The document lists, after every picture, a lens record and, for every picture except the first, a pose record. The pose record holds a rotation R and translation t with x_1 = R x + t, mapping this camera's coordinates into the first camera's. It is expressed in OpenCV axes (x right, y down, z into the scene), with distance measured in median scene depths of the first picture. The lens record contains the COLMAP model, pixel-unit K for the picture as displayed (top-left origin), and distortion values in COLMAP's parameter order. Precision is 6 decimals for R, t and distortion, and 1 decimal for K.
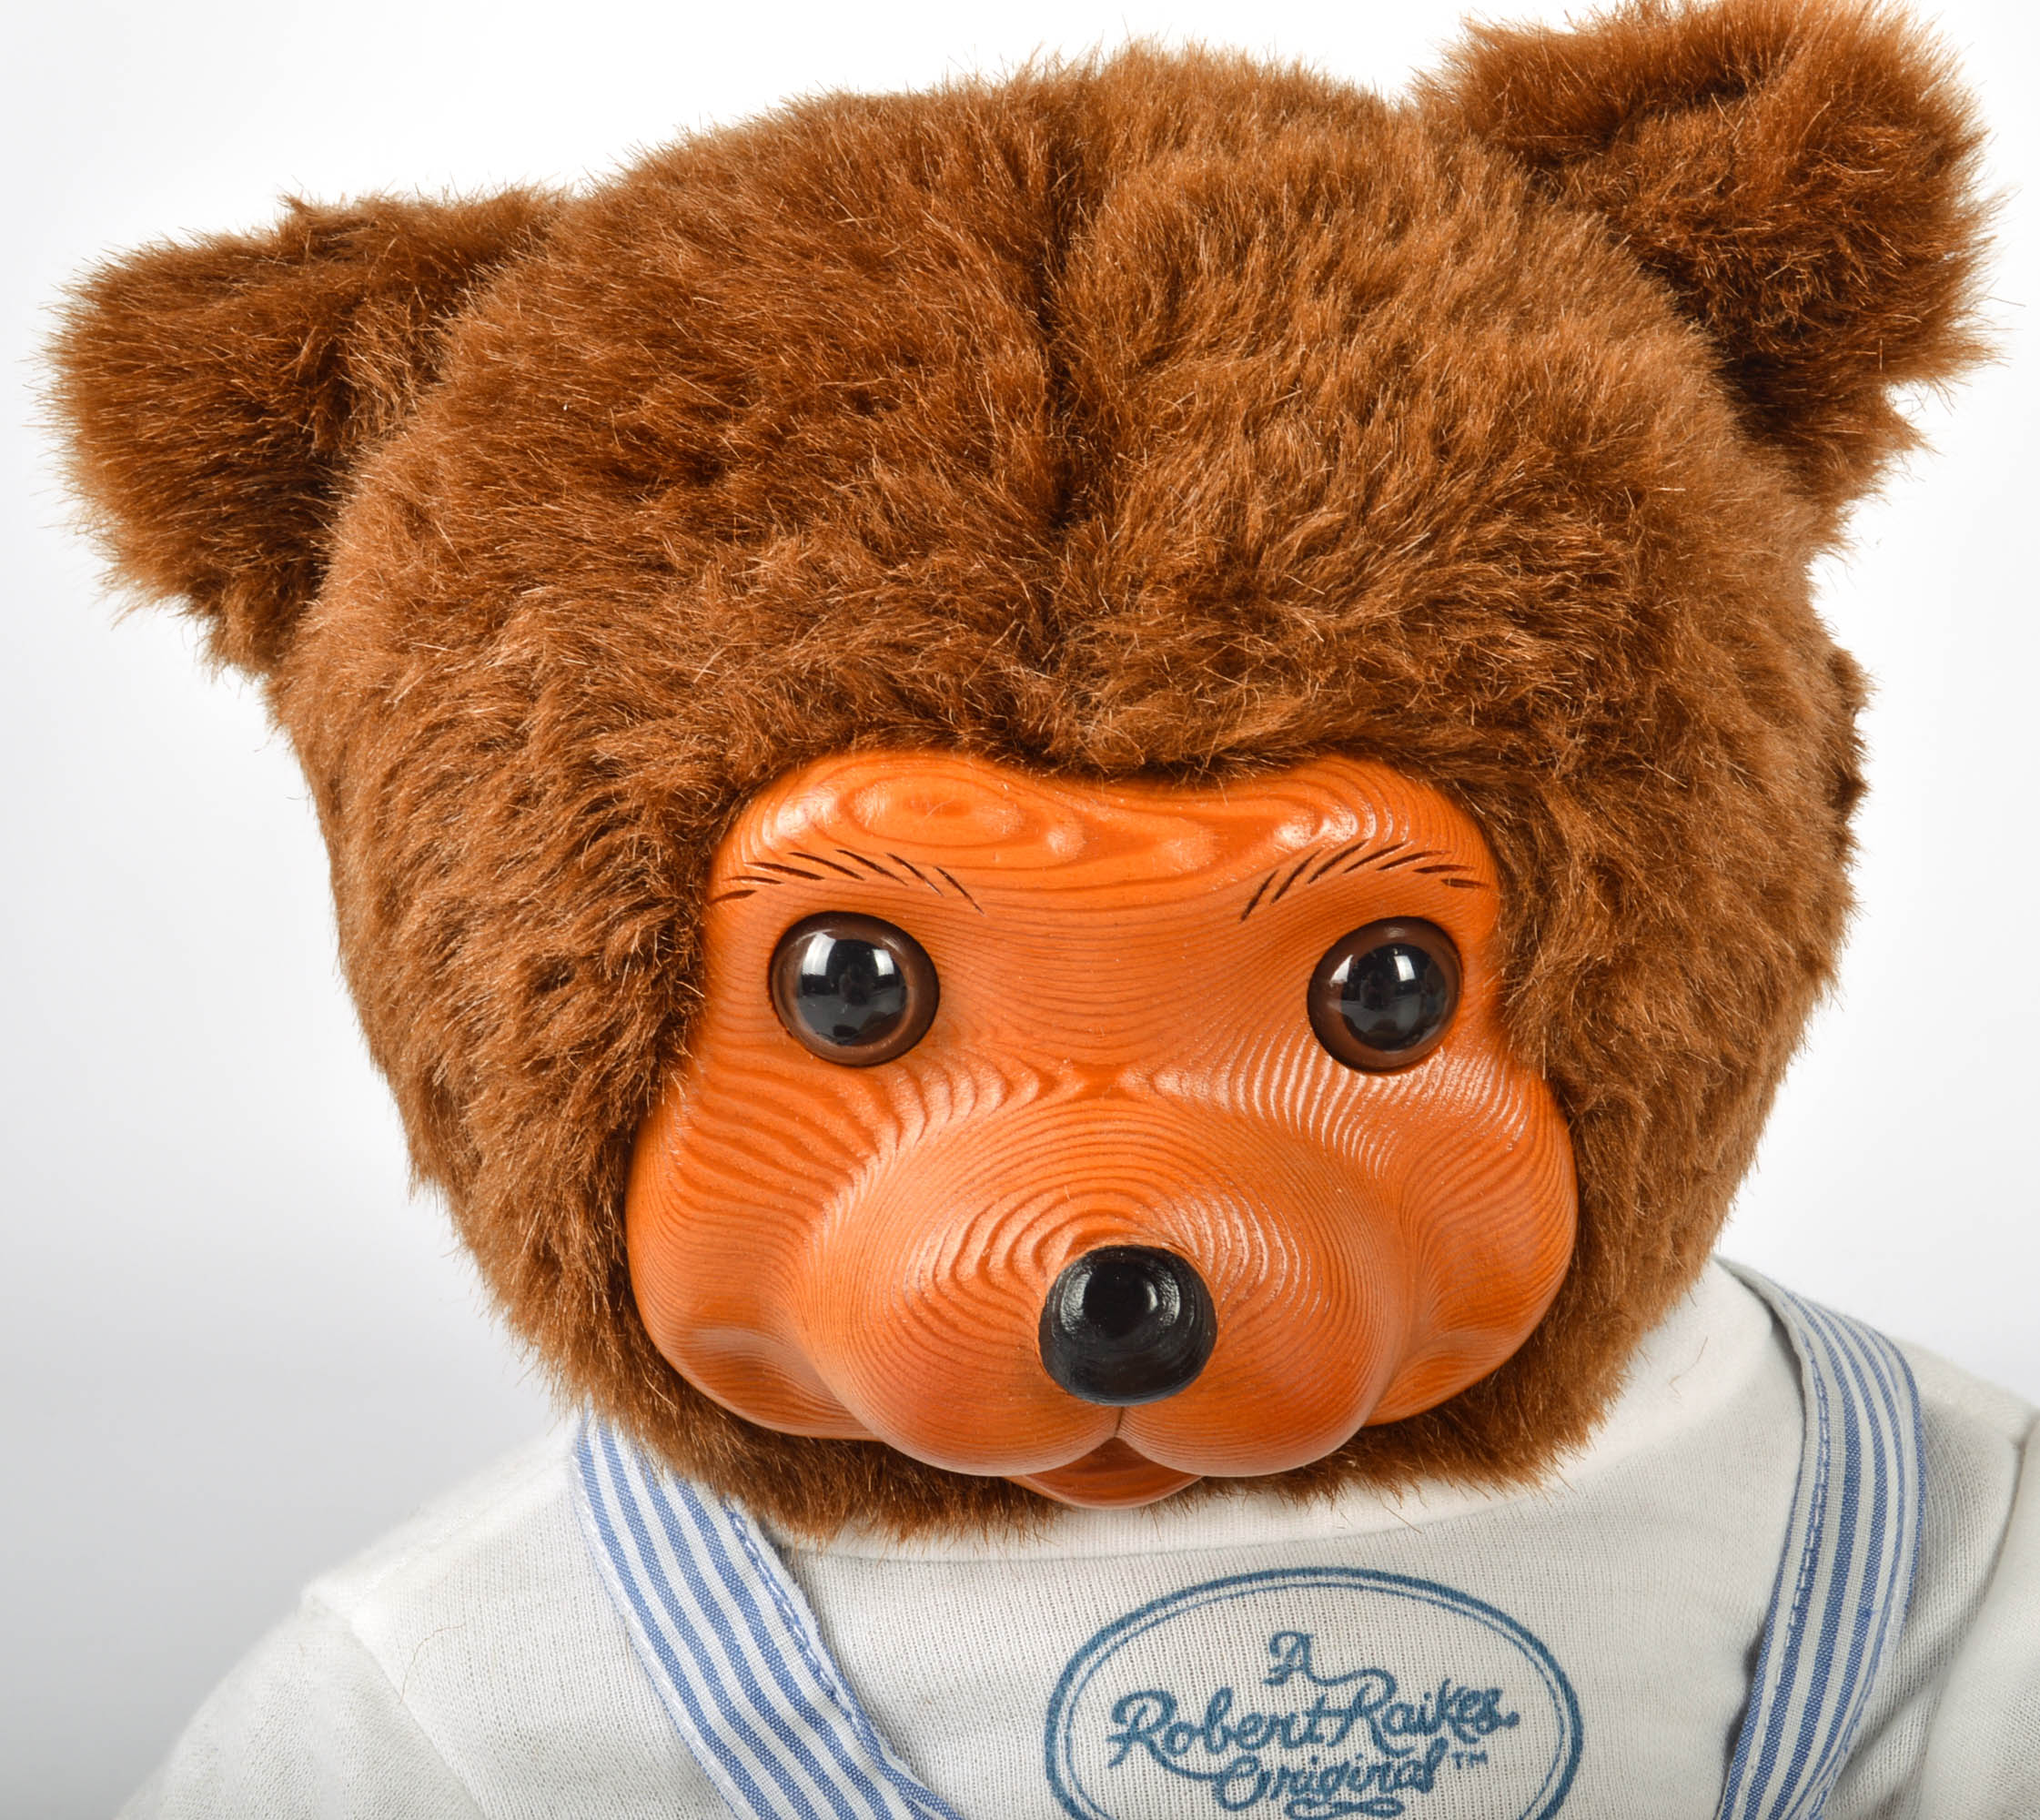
lens RADIAL K [[3344.7, 0, 1027.9], [0, 3344.7, 906.4], [0, 0, 1]] dist [-0.056274, 0.000000]
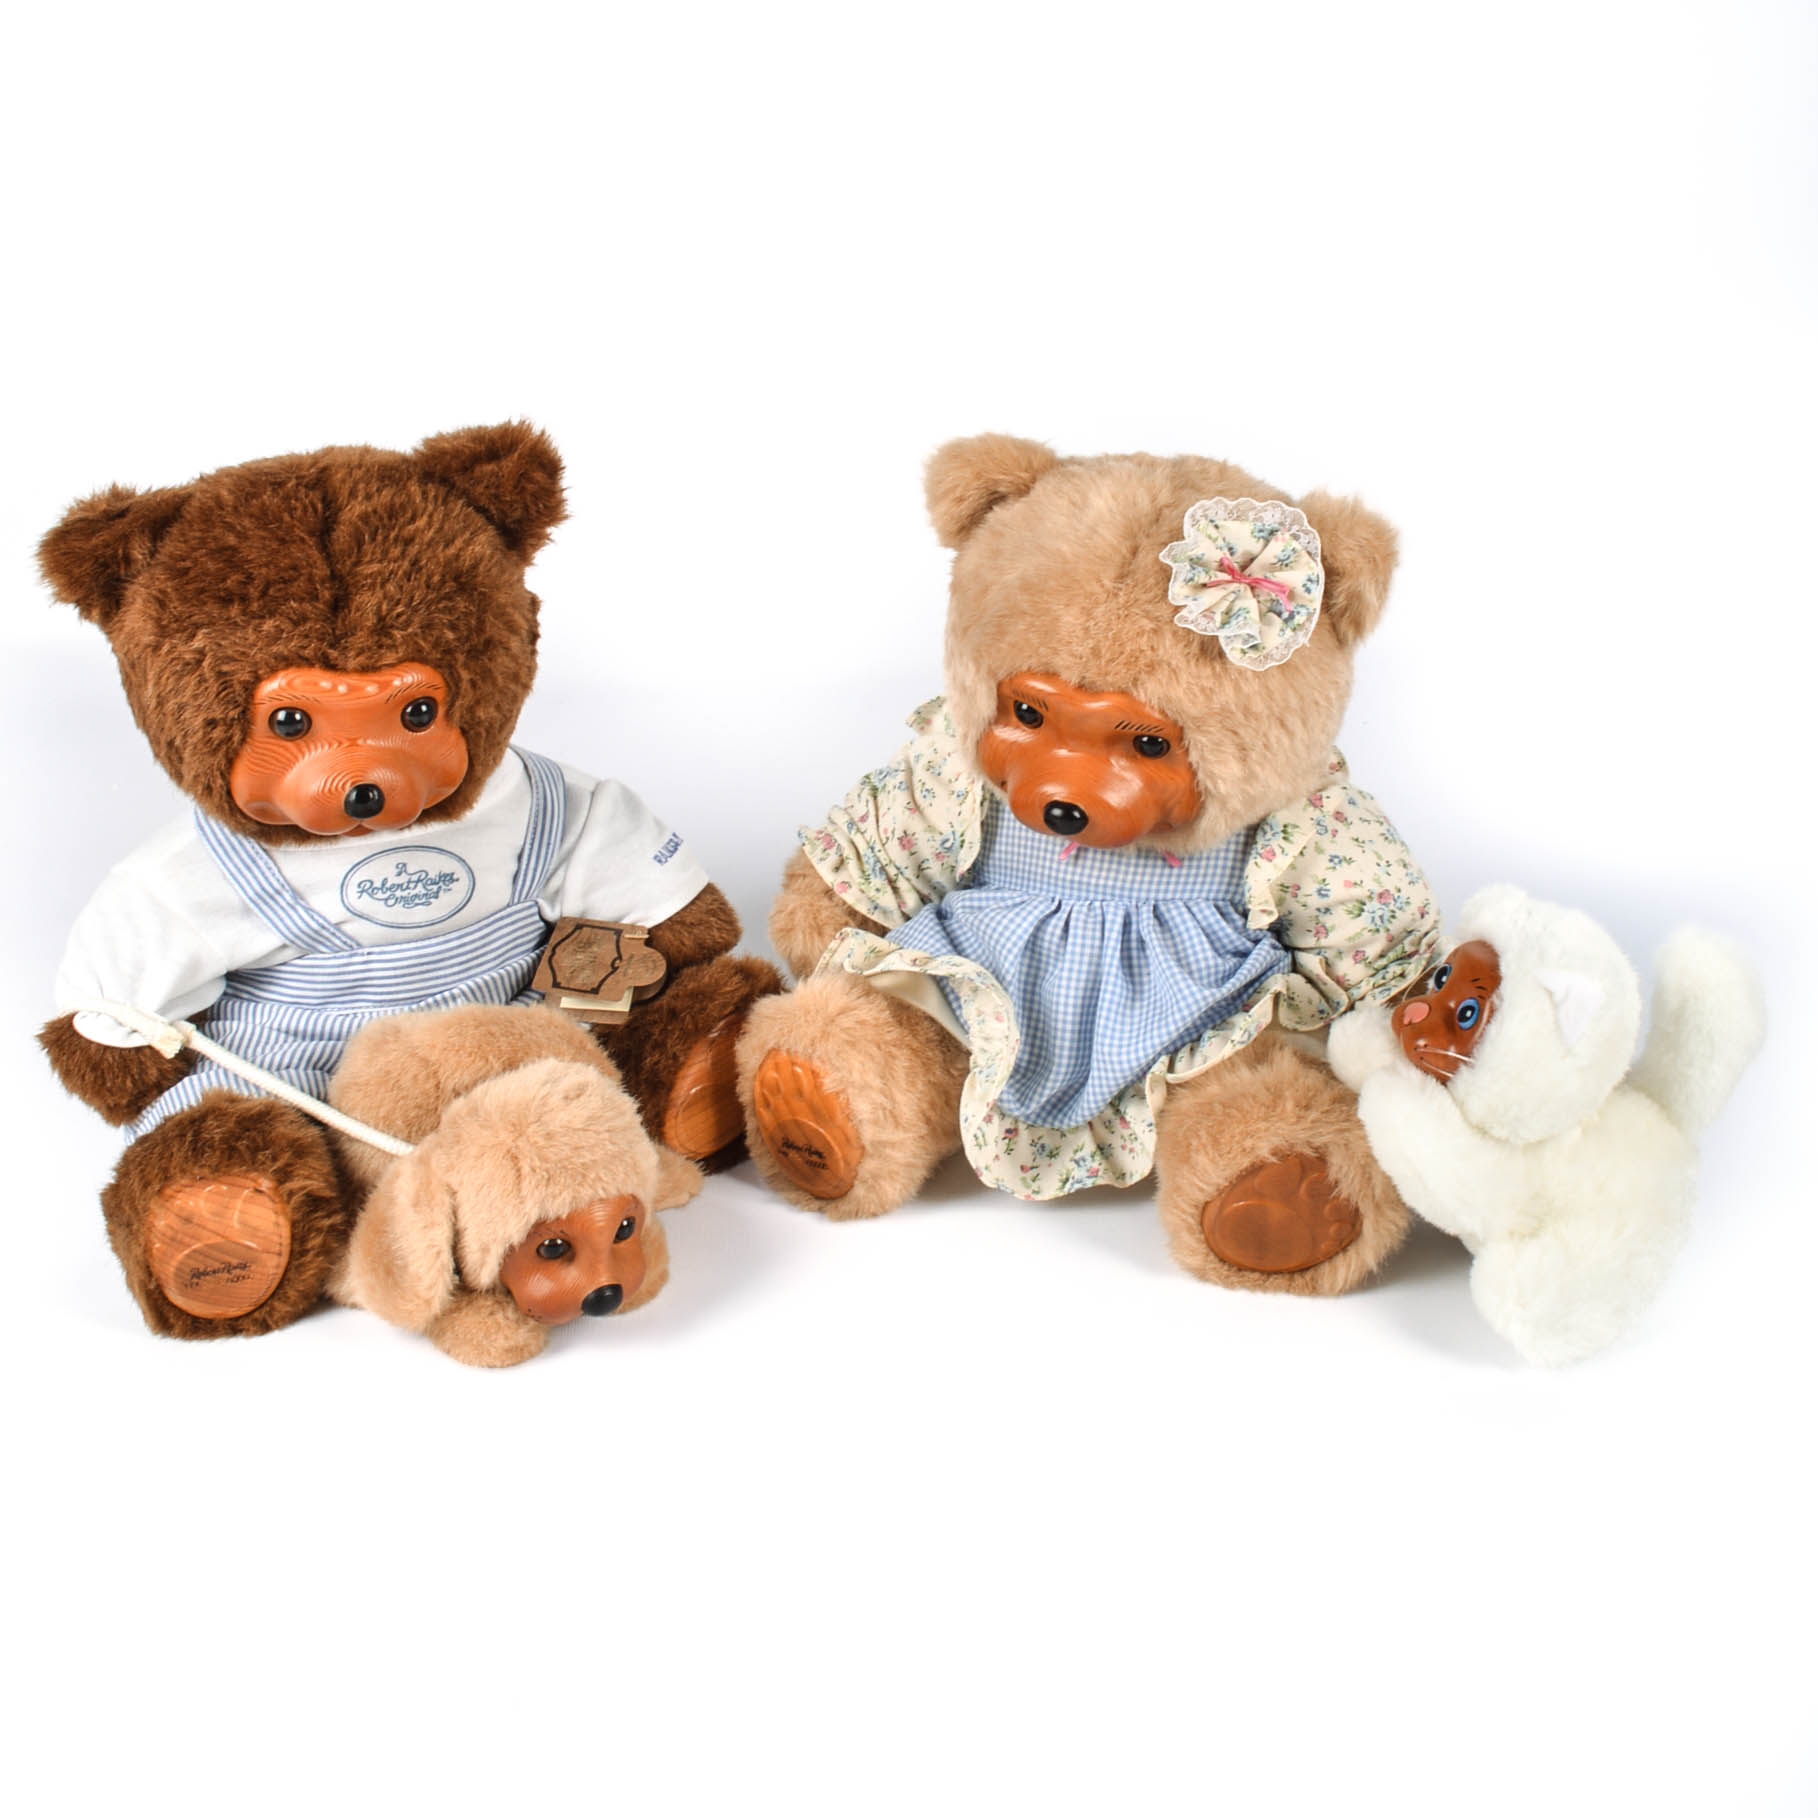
lens RADIAL K [[2976.5, 0, 913.1], [0, 2976.5, 915.3], [0, 0, 1]] dist [0.063568, 0.000000]
pose [[0.953990, -0.080299, 0.288886, -0.390648], [-0.004599, 0.959441, 0.281873, -0.766409], [-0.299803, -0.270232, 0.914928, -2.586936]]
